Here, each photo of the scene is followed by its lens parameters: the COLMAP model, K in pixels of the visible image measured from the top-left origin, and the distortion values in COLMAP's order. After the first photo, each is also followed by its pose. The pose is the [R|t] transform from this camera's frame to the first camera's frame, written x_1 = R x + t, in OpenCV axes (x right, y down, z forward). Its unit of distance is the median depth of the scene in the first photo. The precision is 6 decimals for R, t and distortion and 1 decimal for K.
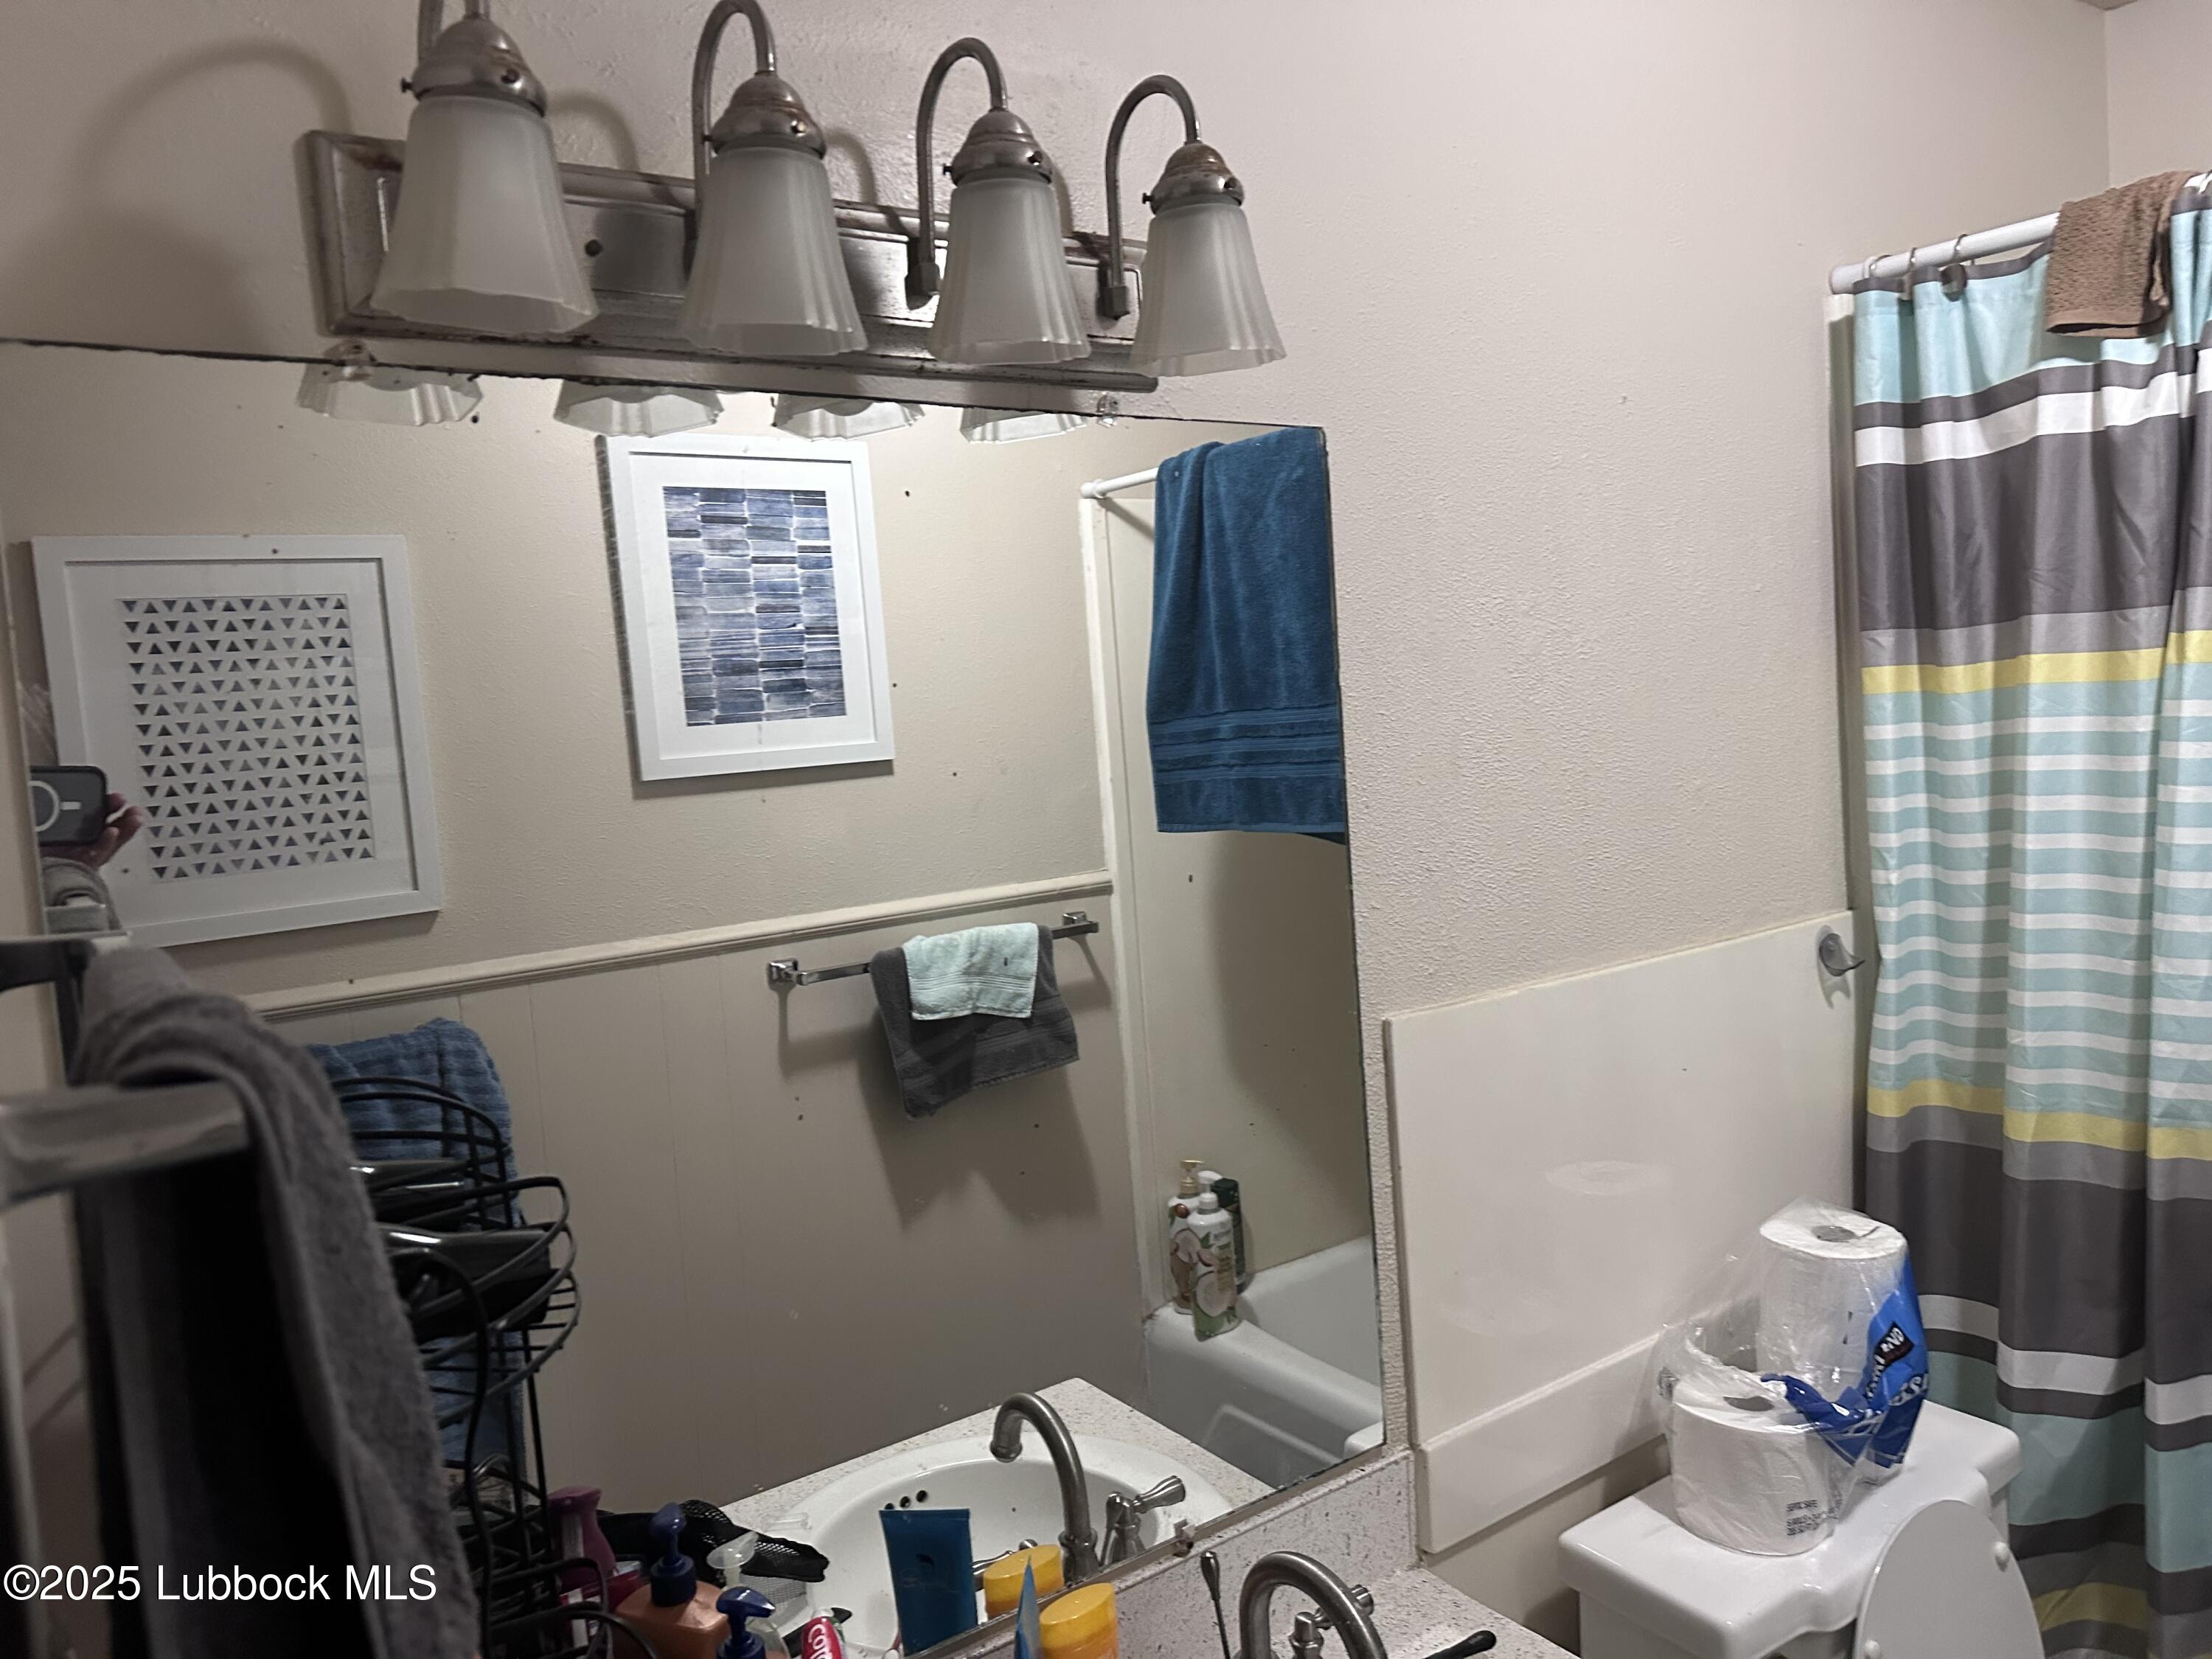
lens RADIAL K [[1527.0, 0, 1104.2], [0, 1527.0, 807.0], [0, 0, 1]] dist [-0.010440, -0.000296]
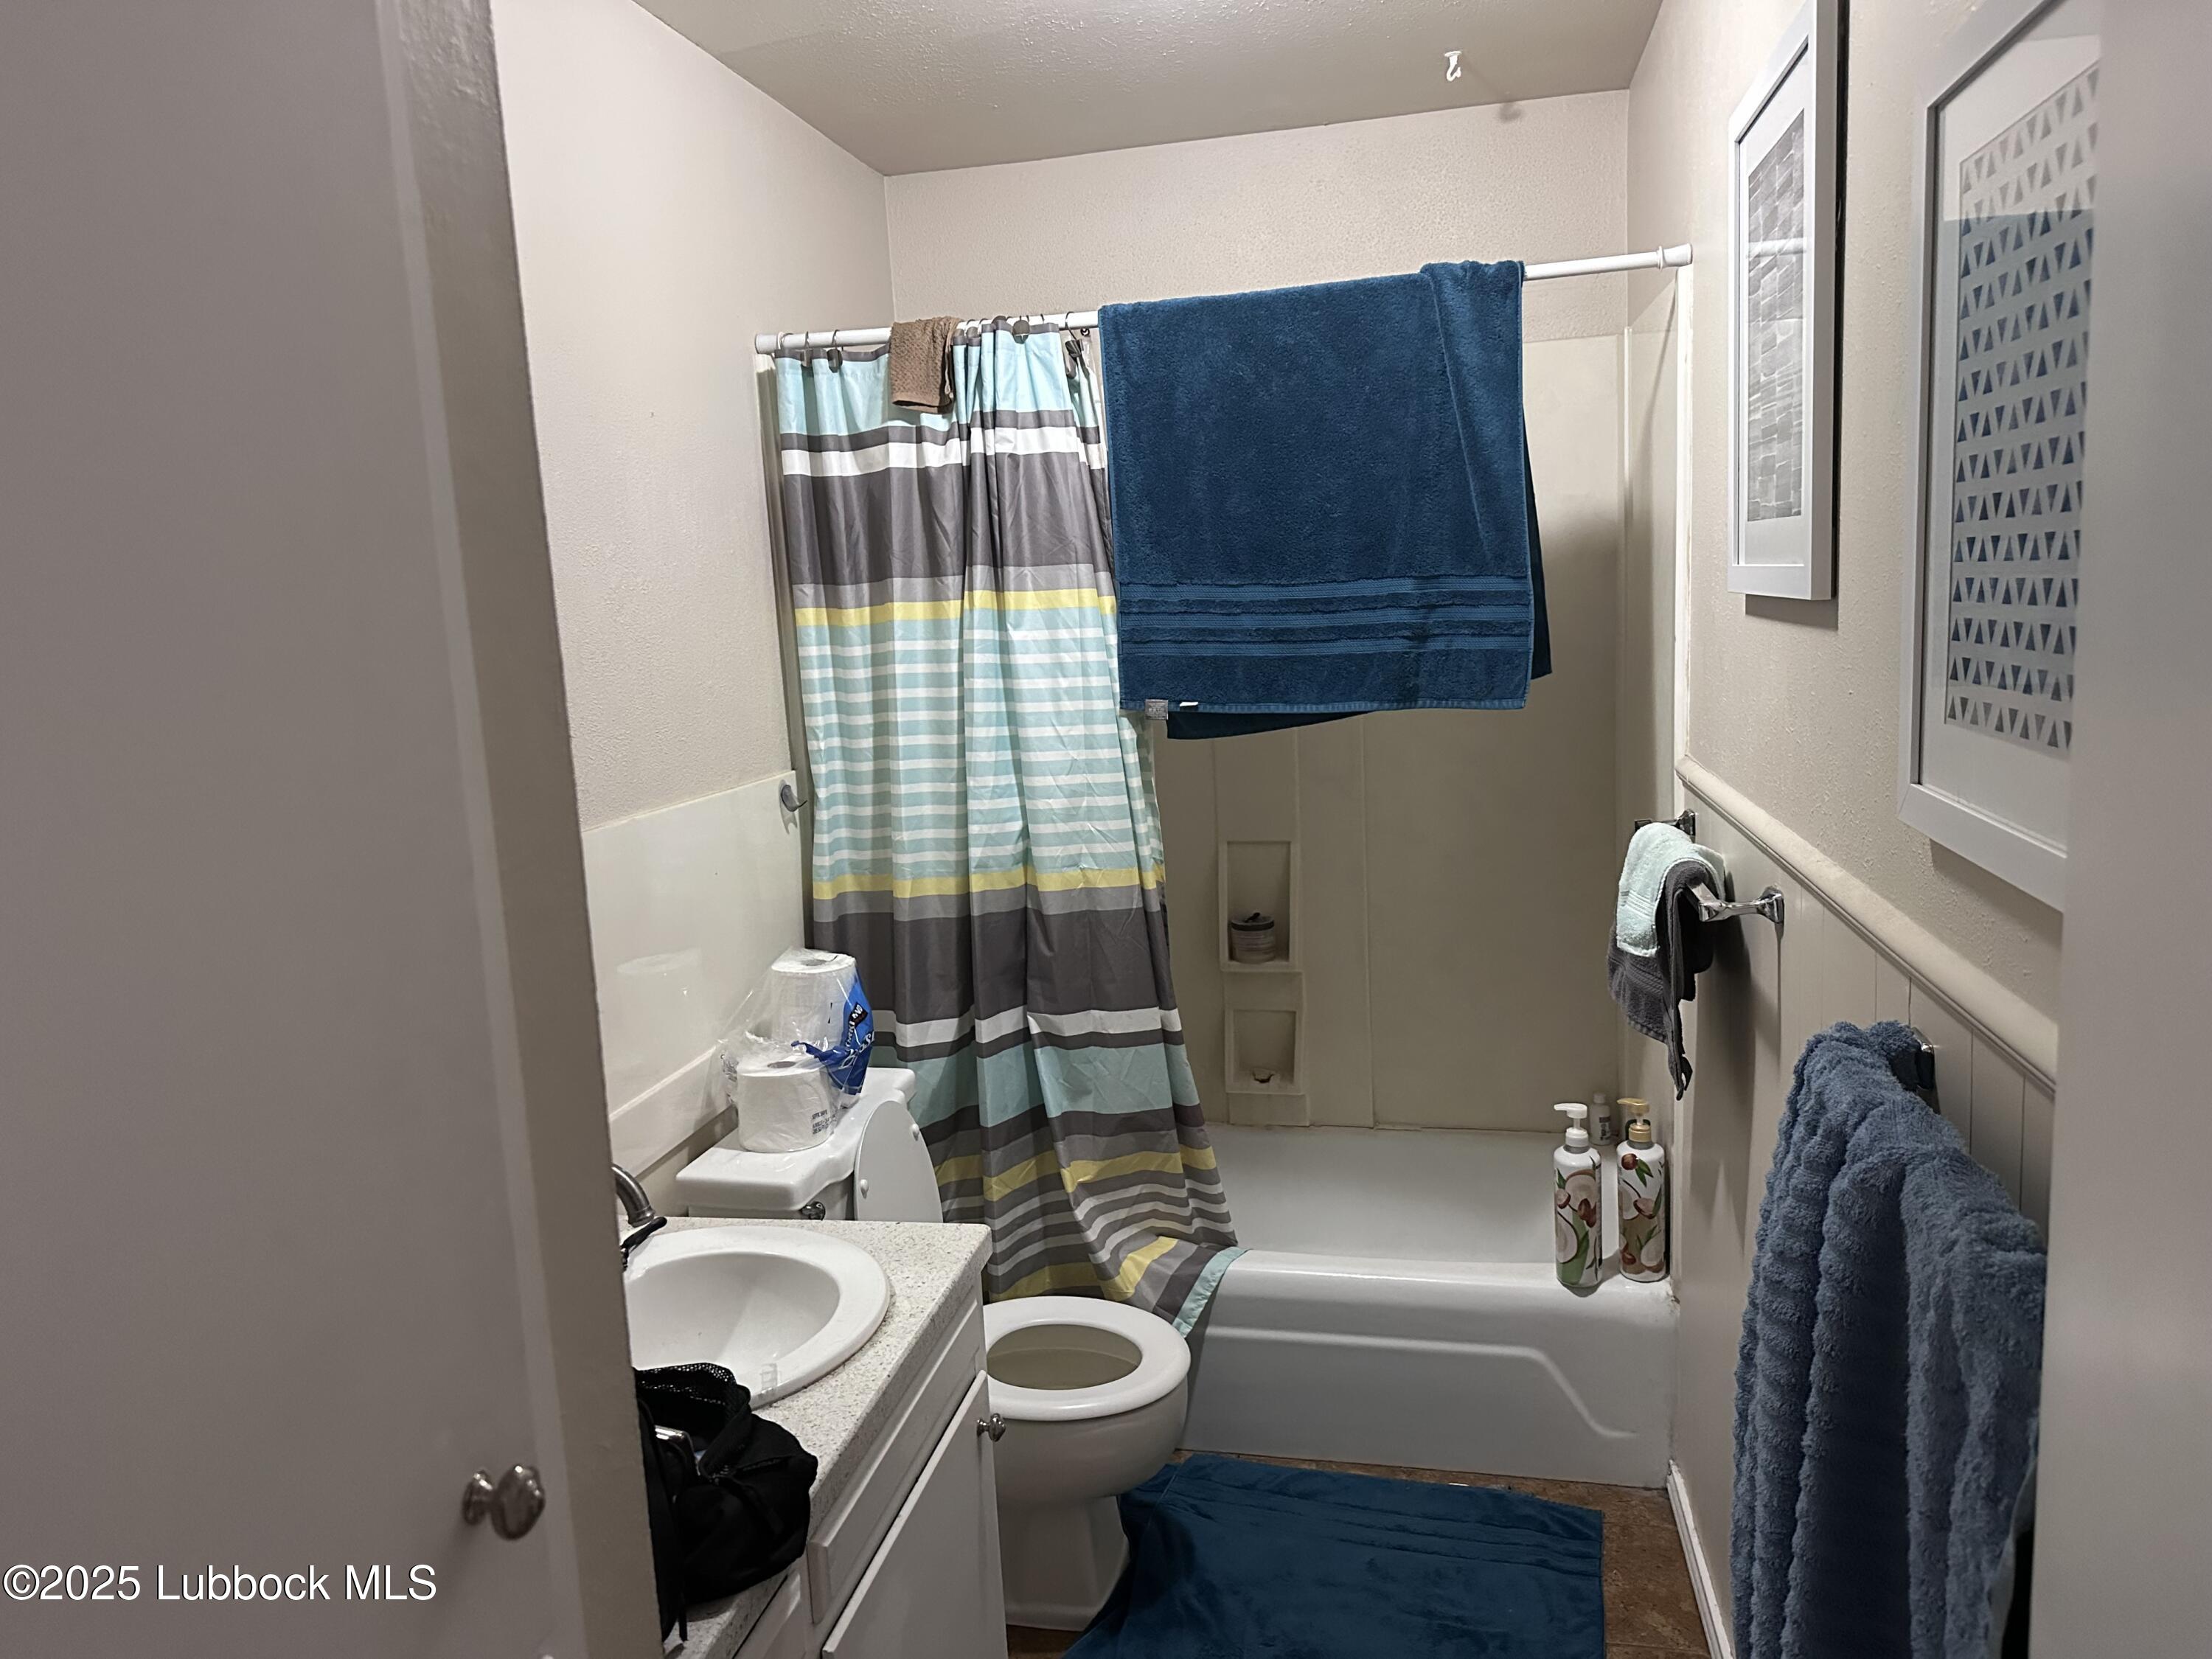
lens RADIAL K [[1554.4, 0, 1102.7], [0, 1554.4, 825.7], [0, 0, 1]] dist [0.030632, -0.042941]
pose [[0.725770, -0.063321, 0.685018, -0.391446], [0.043355, 0.997986, 0.046317, 0.072124], [-0.686570, -0.003917, 0.727053, -0.374778]]
